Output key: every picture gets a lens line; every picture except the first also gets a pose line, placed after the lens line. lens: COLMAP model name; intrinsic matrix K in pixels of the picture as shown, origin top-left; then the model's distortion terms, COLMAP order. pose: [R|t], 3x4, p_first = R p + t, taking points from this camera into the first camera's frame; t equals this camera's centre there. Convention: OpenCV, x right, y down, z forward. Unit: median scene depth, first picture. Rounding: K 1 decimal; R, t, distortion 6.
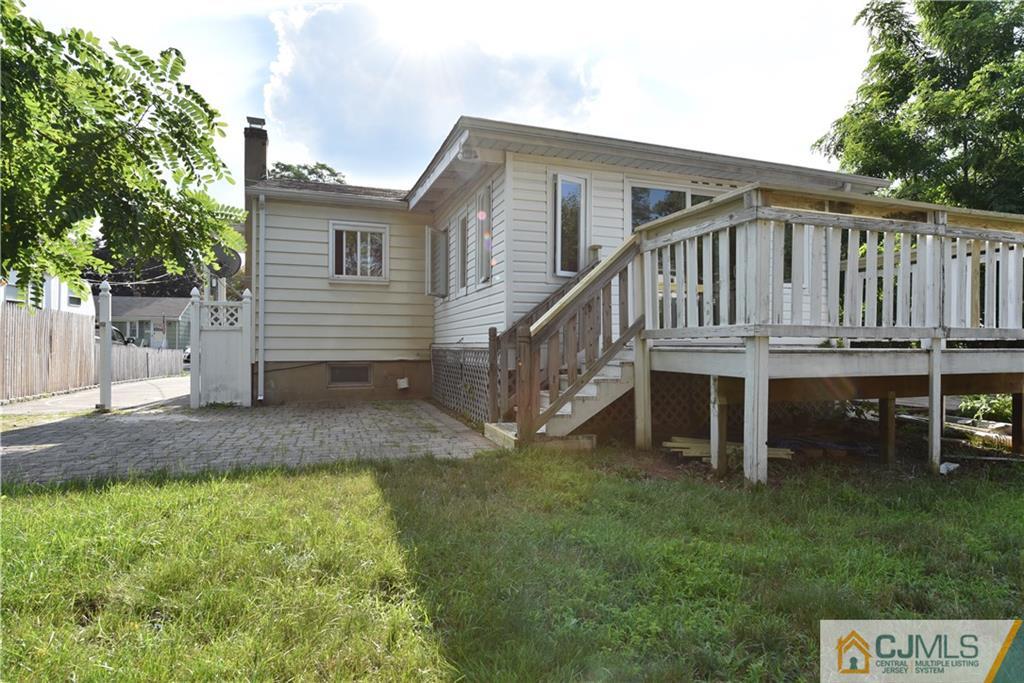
lens RADIAL K [[551.9, 0, 514.8], [0, 551.9, 339.2], [0, 0, 1]] dist [-0.007462, -0.001369]
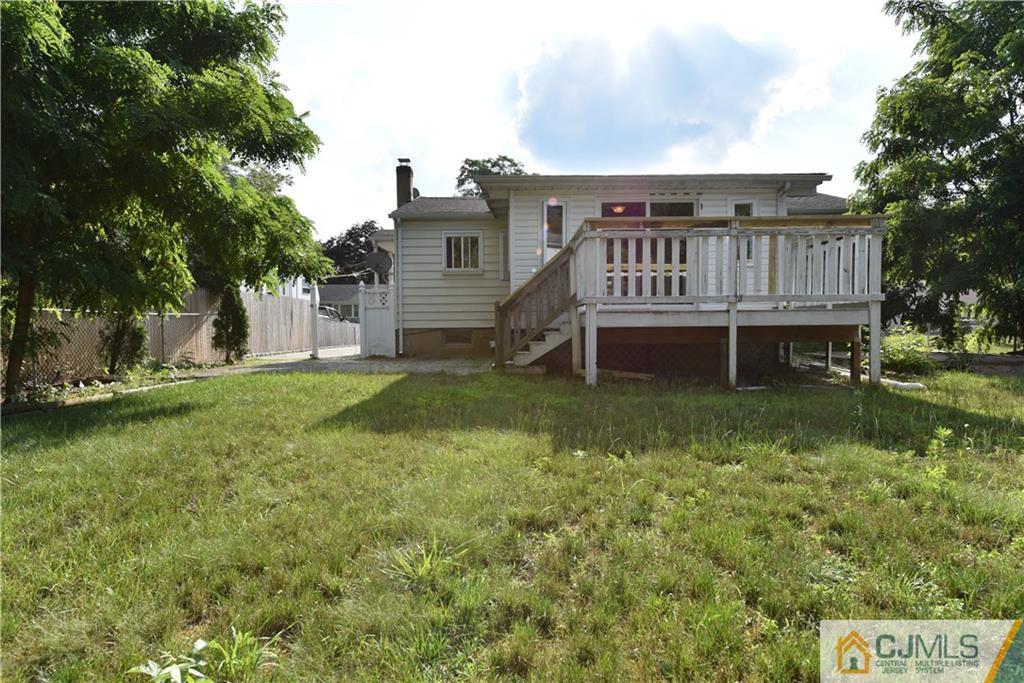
lens RADIAL K [[551.9, 0, 511.7], [0, 551.9, 343.5], [0, 0, 1]] dist [-0.007462, -0.001369]
pose [[0.940528, 0.002543, -0.339706, 0.338642], [0.013876, 0.998850, 0.045894, 0.016302], [0.339432, -0.047878, 0.939411, -0.324305]]
